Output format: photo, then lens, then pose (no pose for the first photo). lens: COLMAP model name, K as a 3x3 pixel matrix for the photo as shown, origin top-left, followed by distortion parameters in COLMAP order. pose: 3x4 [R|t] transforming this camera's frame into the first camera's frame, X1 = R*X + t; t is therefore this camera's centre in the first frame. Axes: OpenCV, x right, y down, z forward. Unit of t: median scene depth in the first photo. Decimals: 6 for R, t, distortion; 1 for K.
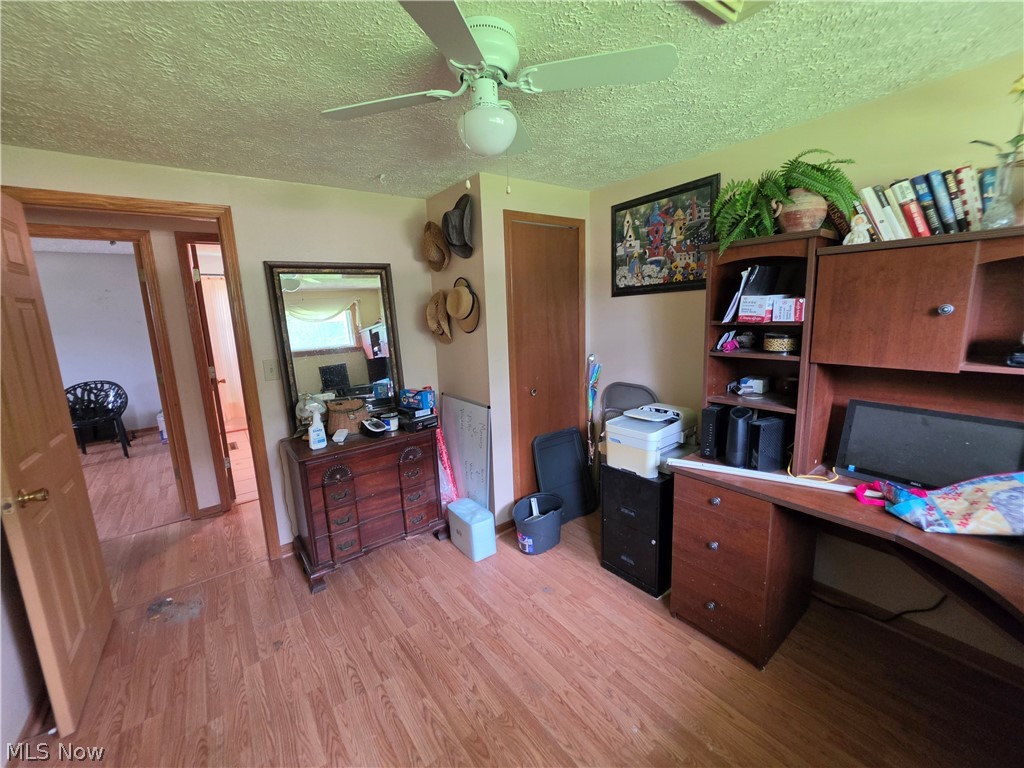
lens RADIAL K [[414.1, 0, 510.3], [0, 414.1, 378.9], [0, 0, 1]] dist [-0.004114, 0.000195]
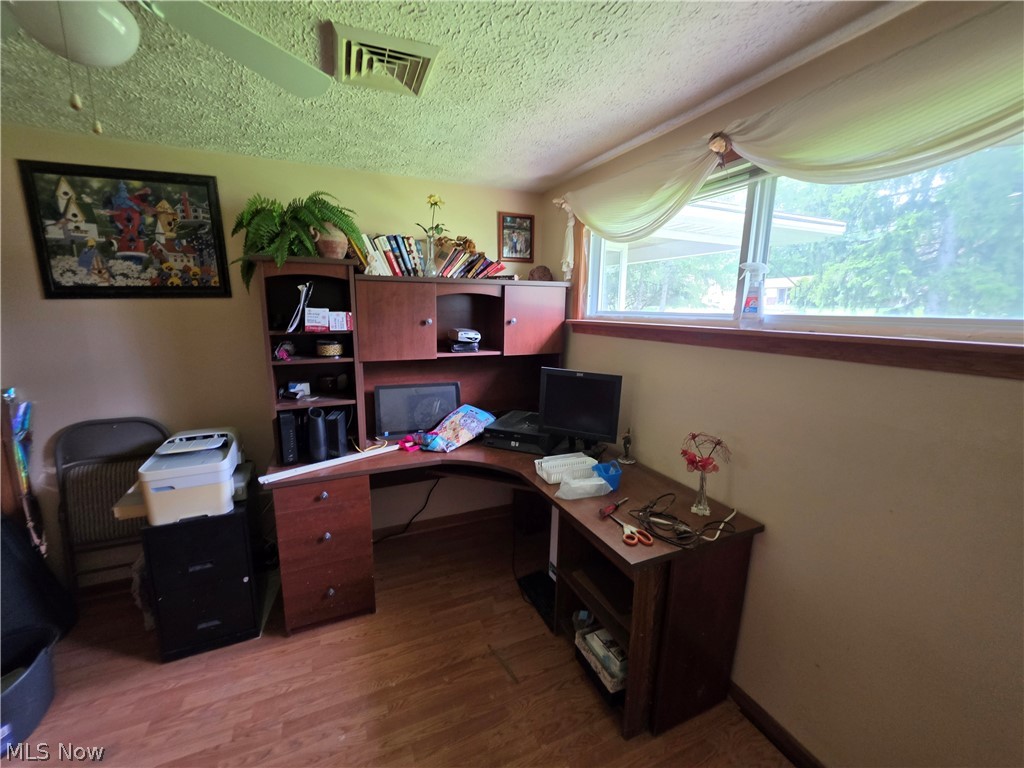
lens RADIAL K [[414.1, 0, 509.9], [0, 414.1, 379.4], [0, 0, 1]] dist [-0.004114, 0.000195]
pose [[0.229541, -0.124743, 0.965272, -0.397256], [0.149332, 0.984524, 0.091720, -0.031625], [-0.961775, 0.123093, 0.244616, 0.221349]]
